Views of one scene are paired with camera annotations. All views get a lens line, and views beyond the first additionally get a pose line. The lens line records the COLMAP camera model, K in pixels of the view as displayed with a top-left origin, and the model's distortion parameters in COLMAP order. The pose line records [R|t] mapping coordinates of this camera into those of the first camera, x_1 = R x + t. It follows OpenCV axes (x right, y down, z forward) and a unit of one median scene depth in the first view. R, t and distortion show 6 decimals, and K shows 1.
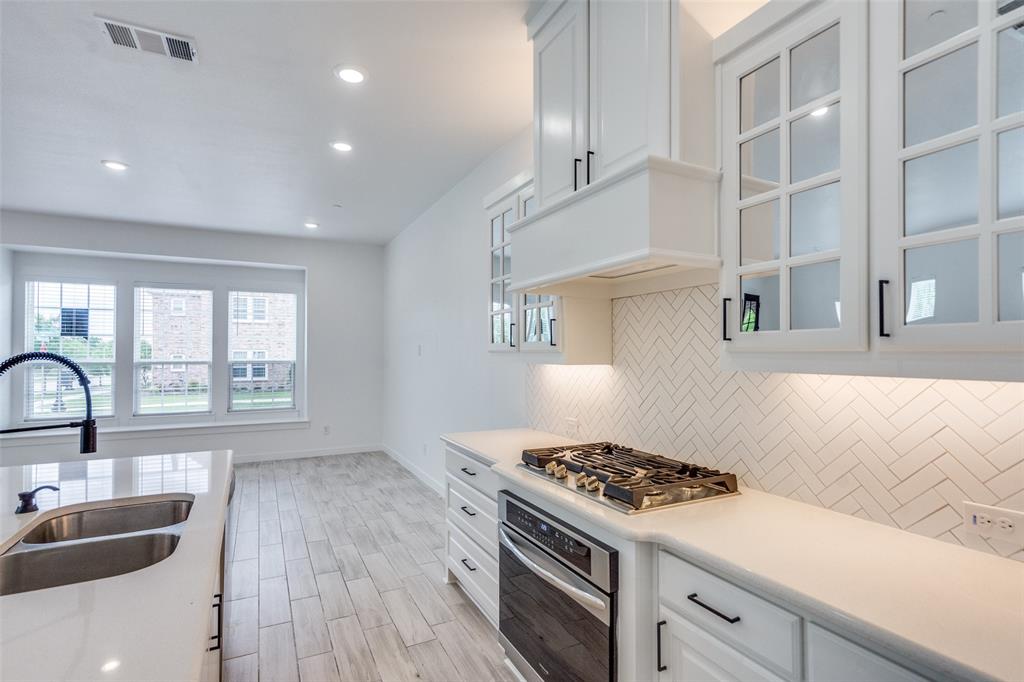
lens RADIAL K [[497.0, 0, 517.3], [0, 497.0, 346.6], [0, 0, 1]] dist [0.001005, 0.000243]
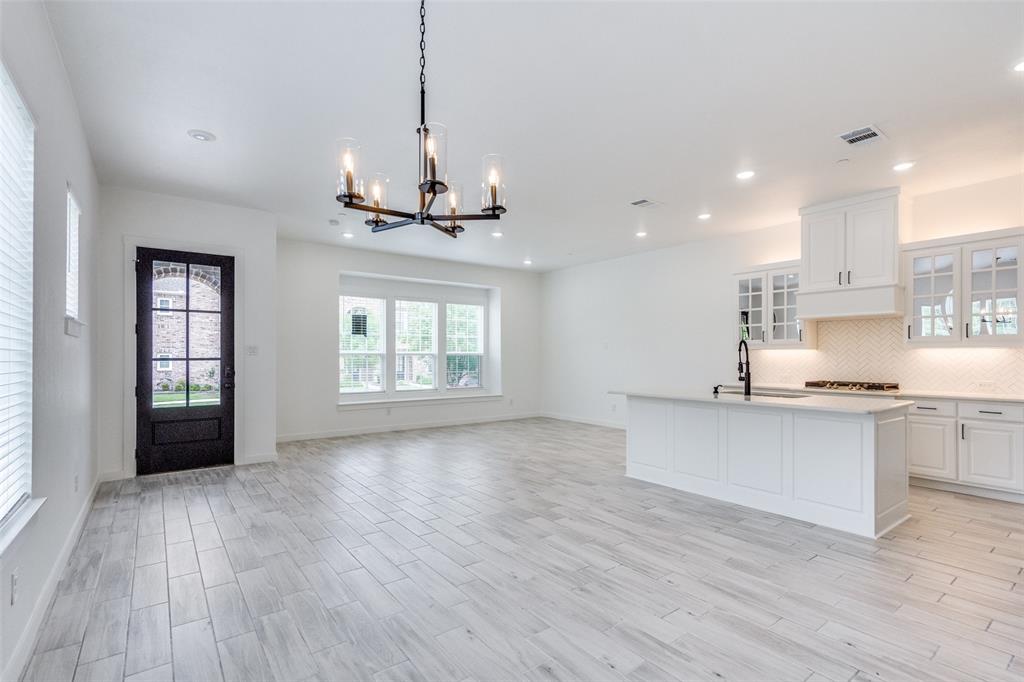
lens RADIAL K [[497.0, 0, 517.3], [0, 497.0, 346.6], [0, 0, 1]] dist [0.001005, 0.000243]
pose [[0.981555, 0.004358, 0.191129, -0.728637], [-0.003574, 0.999984, -0.004446, 0.017231], [-0.191145, 0.003681, 0.981555, -0.459845]]
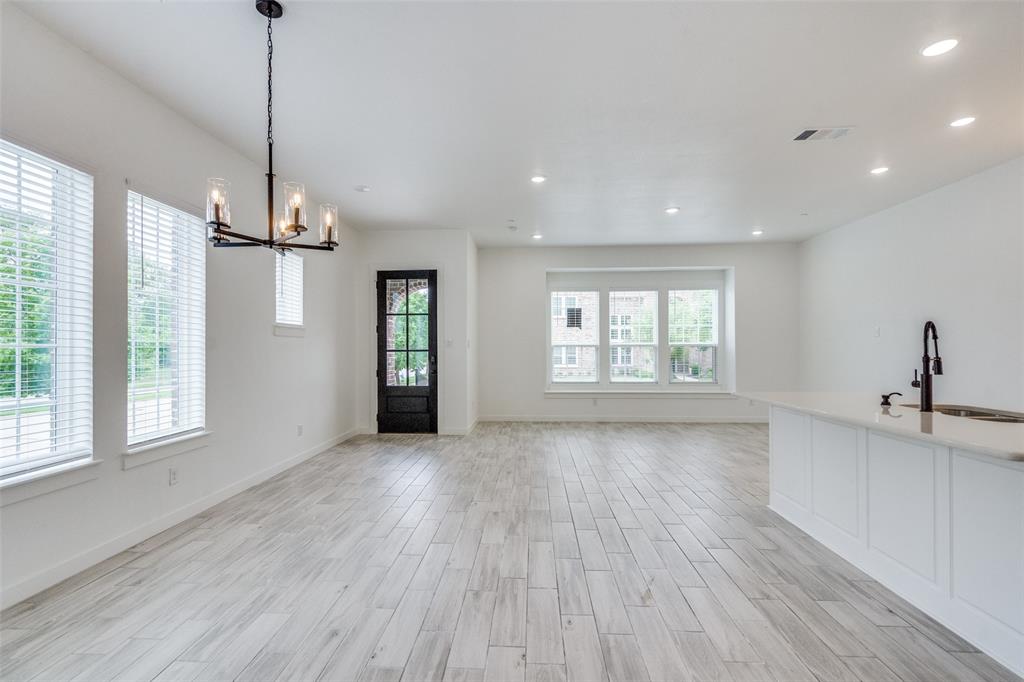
lens RADIAL K [[496.2, 0, 492.6], [0, 496.2, 343.4], [0, 0, 1]] dist [-0.000056, 0.000172]
pose [[0.856657, -0.006700, -0.515843, -0.343898], [0.010748, 0.999930, 0.004862, 0.017176], [0.515774, -0.009709, 0.856670, -0.384067]]
